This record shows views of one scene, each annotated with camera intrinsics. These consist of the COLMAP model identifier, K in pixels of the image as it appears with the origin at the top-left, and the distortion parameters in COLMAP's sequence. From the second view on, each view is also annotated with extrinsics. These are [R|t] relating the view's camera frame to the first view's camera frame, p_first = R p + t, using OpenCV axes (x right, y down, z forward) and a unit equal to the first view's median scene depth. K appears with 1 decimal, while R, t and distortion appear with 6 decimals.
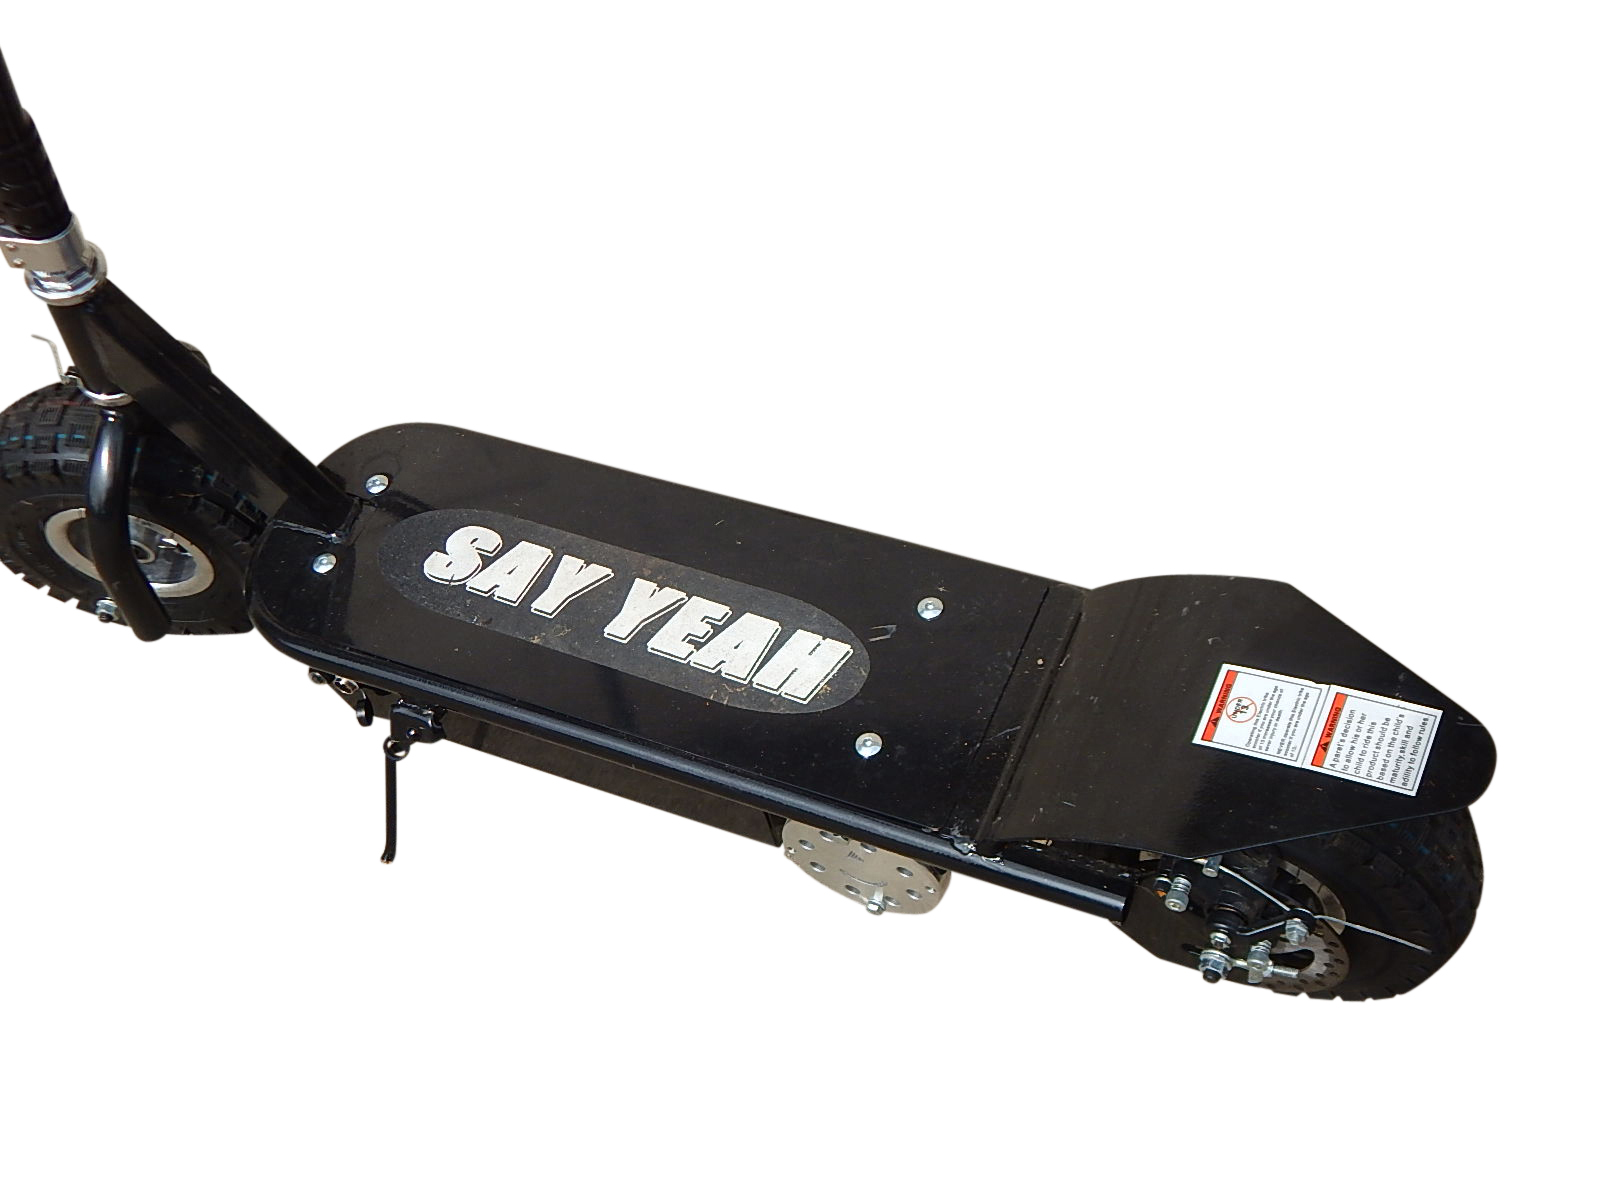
lens RADIAL K [[1805.8, 0, 800.0], [0, 1805.8, 600.0], [0, 0, 1]] dist [0.018443, -0.016719]
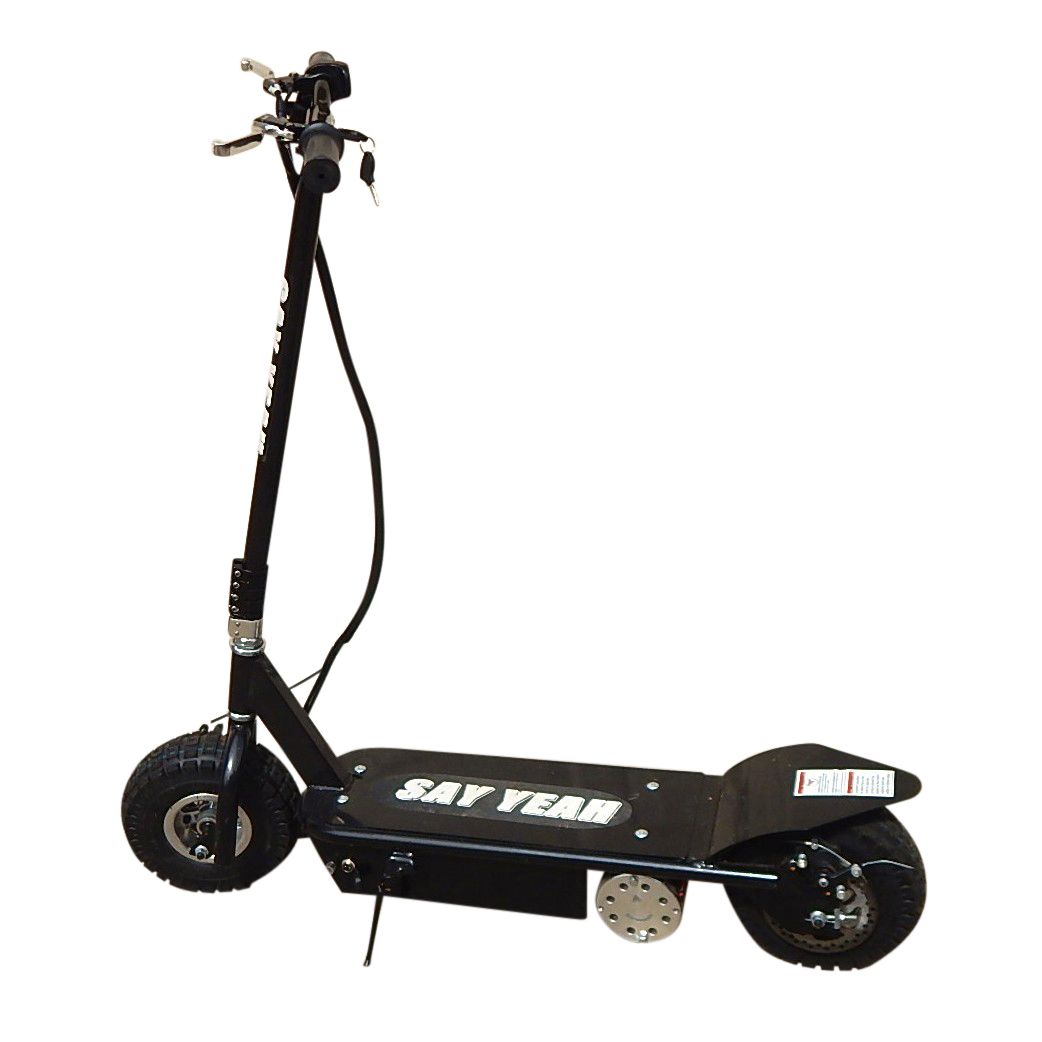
lens RADIAL K [[1375.4, 0, 484.1], [0, 1375.4, 521.4], [0, 0, 1]] dist [0.000520, 0.040544]
pose [[0.983466, 0.018956, 0.180100, -0.412831], [0.080410, 0.845384, -0.528072, 0.568451], [-0.162264, 0.533822, 0.829882, -0.477882]]
